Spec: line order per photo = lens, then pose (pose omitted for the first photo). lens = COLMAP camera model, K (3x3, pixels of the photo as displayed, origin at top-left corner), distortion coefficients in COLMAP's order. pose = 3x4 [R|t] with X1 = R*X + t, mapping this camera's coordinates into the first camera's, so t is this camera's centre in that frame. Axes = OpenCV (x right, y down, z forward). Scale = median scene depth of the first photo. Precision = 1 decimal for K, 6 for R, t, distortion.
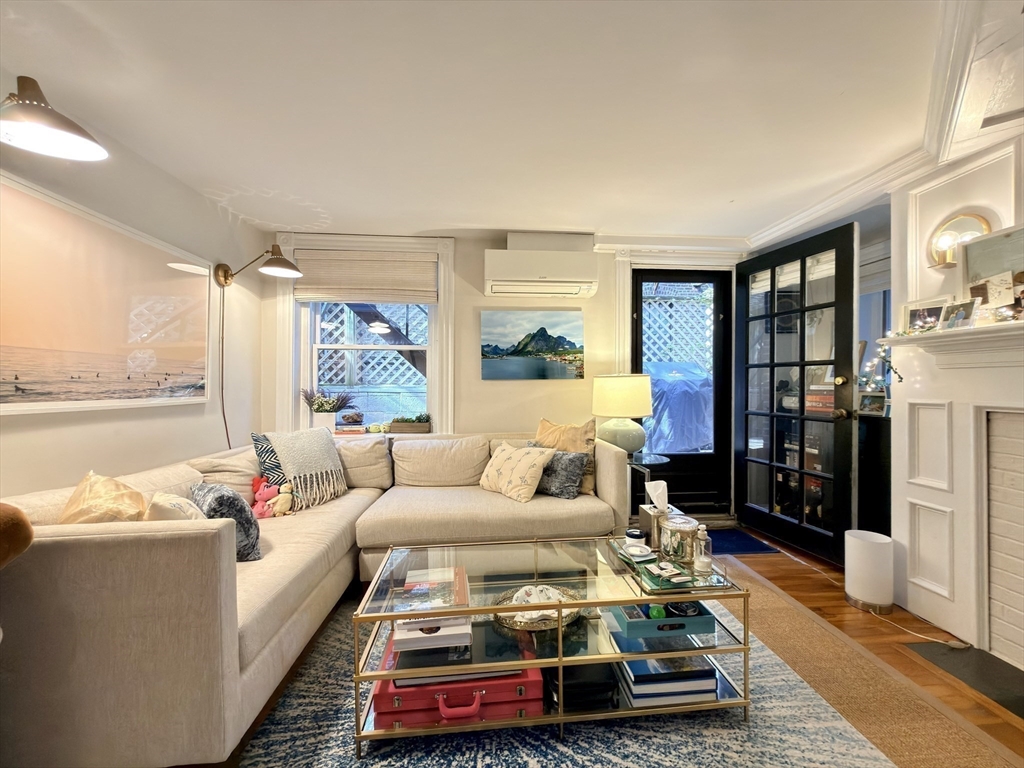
lens RADIAL K [[411.5, 0, 510.6], [0, 411.5, 383.5], [0, 0, 1]] dist [-0.000310, 0.000348]
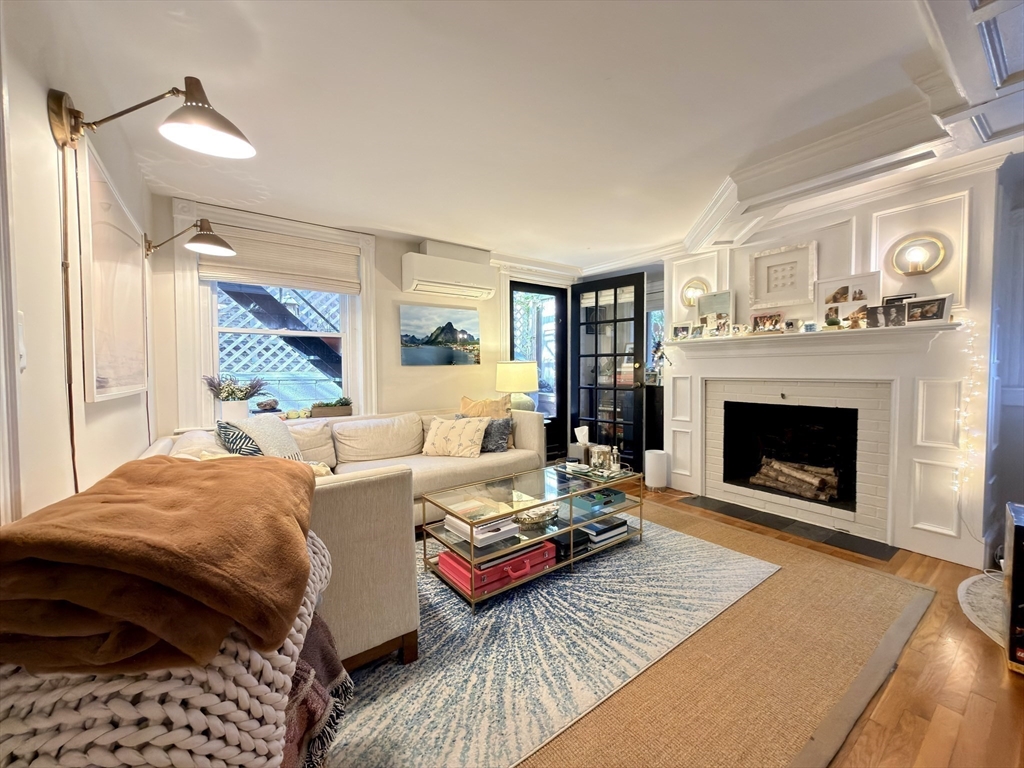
lens RADIAL K [[411.5, 0, 515.3], [0, 411.5, 383.6], [0, 0, 1]] dist [-0.000310, 0.000348]
pose [[0.850347, -0.025172, 0.525620, -0.471028], [0.008759, 0.999394, 0.033692, 0.006315], [-0.526150, -0.024046, 0.850052, -0.158150]]
